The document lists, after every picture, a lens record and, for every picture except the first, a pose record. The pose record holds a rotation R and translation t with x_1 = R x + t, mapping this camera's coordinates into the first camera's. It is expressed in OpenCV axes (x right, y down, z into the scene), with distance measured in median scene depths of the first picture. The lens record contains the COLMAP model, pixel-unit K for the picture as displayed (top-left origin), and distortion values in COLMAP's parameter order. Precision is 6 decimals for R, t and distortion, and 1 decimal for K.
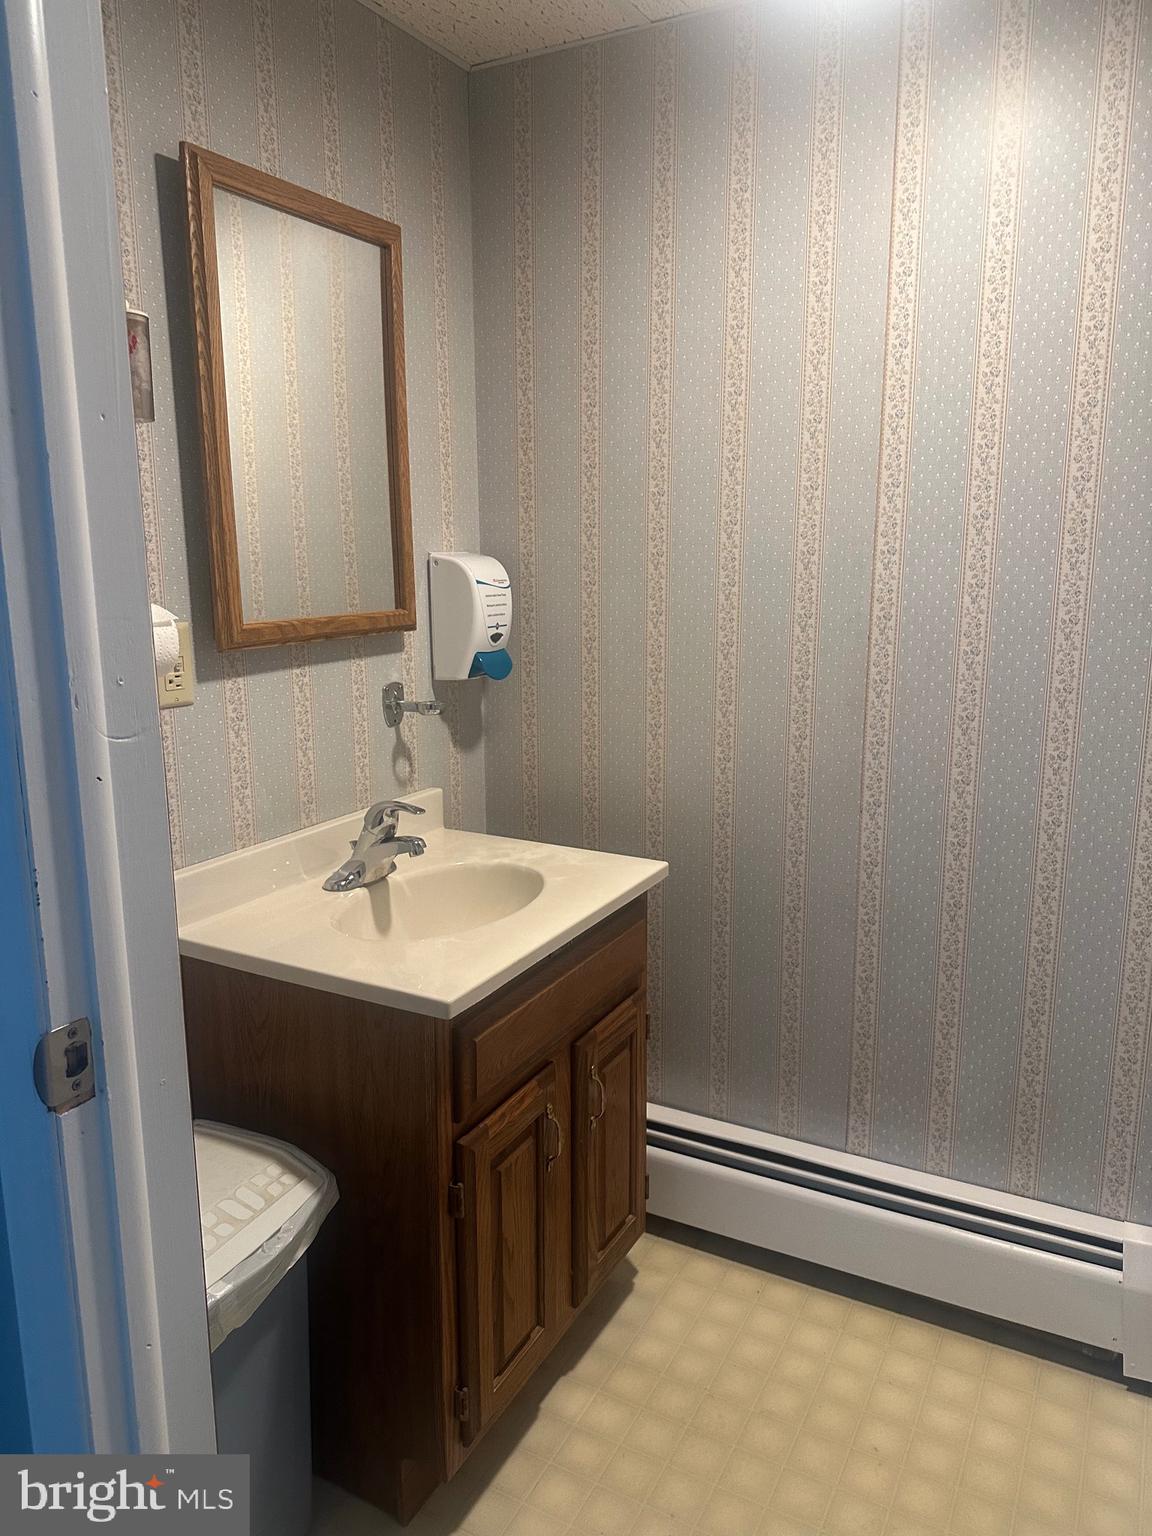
lens RADIAL K [[1079.3, 0, 576.2], [0, 1079.3, 761.5], [0, 0, 1]] dist [0.049178, -0.055478]
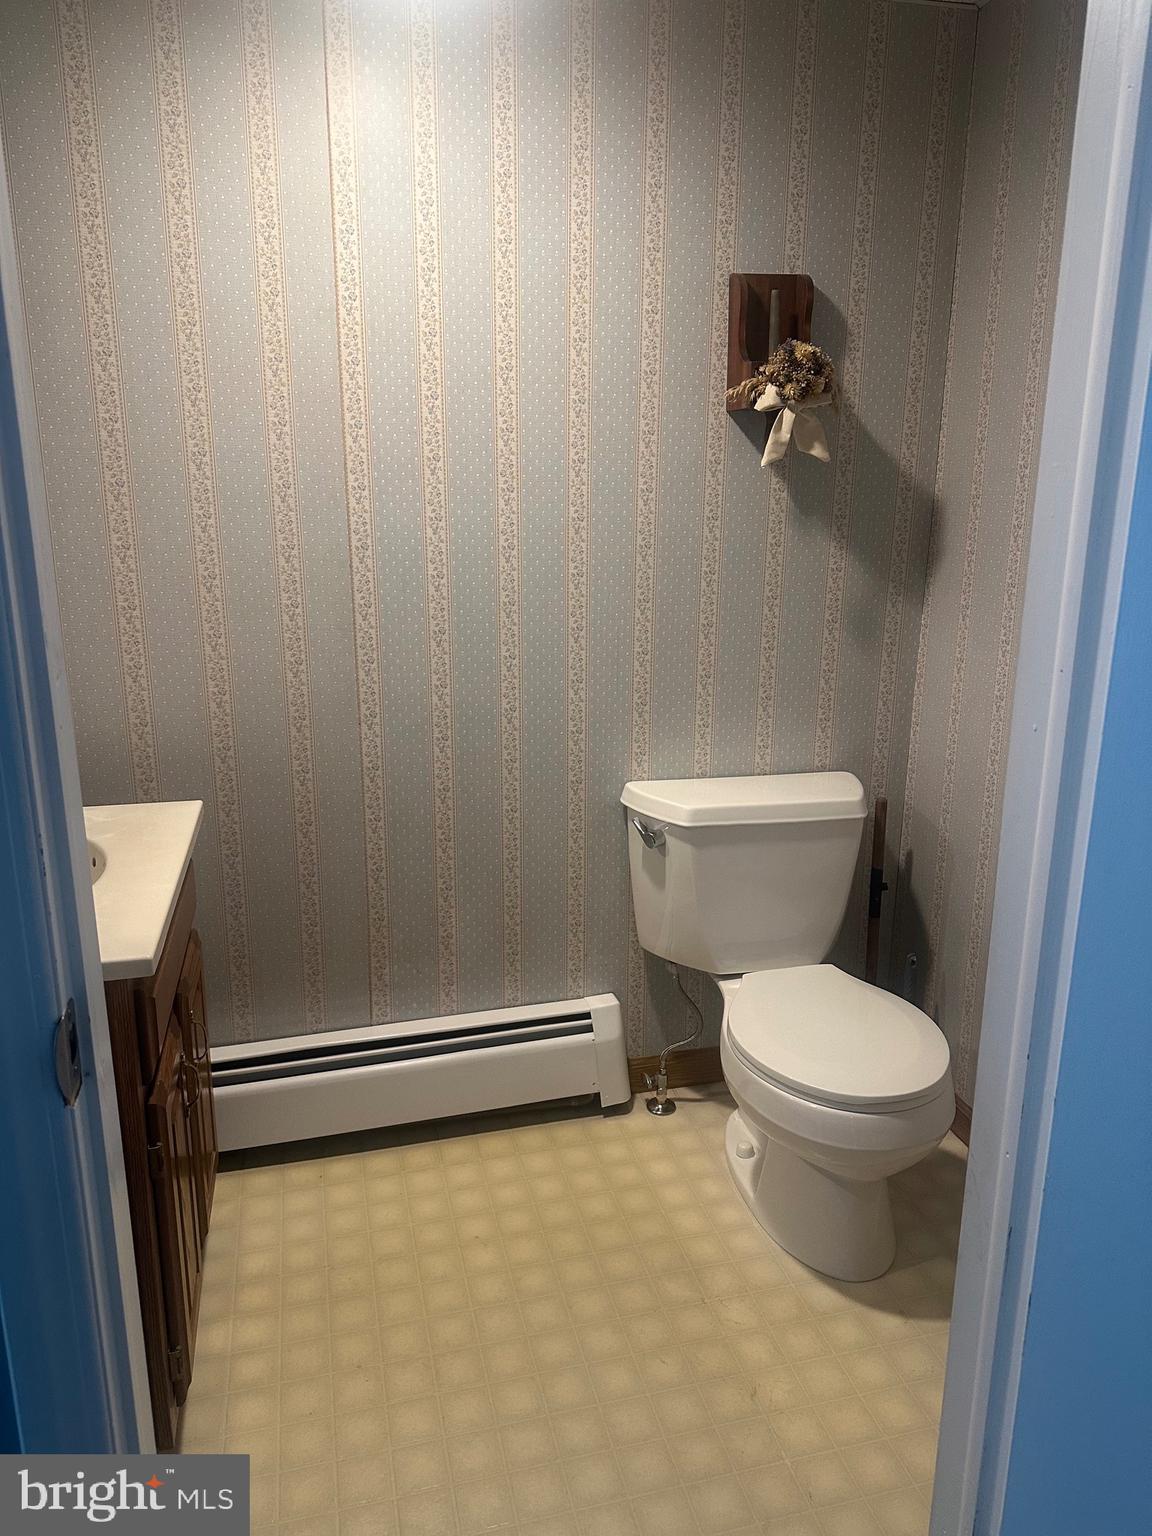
lens RADIAL K [[1079.3, 0, 583.2], [0, 1079.3, 765.9], [0, 0, 1]] dist [0.049178, -0.055478]
pose [[0.726798, -0.163545, 0.667096, -0.335993], [0.119945, 0.986536, 0.111179, -0.007634], [-0.676297, -0.000790, 0.736629, 0.024363]]
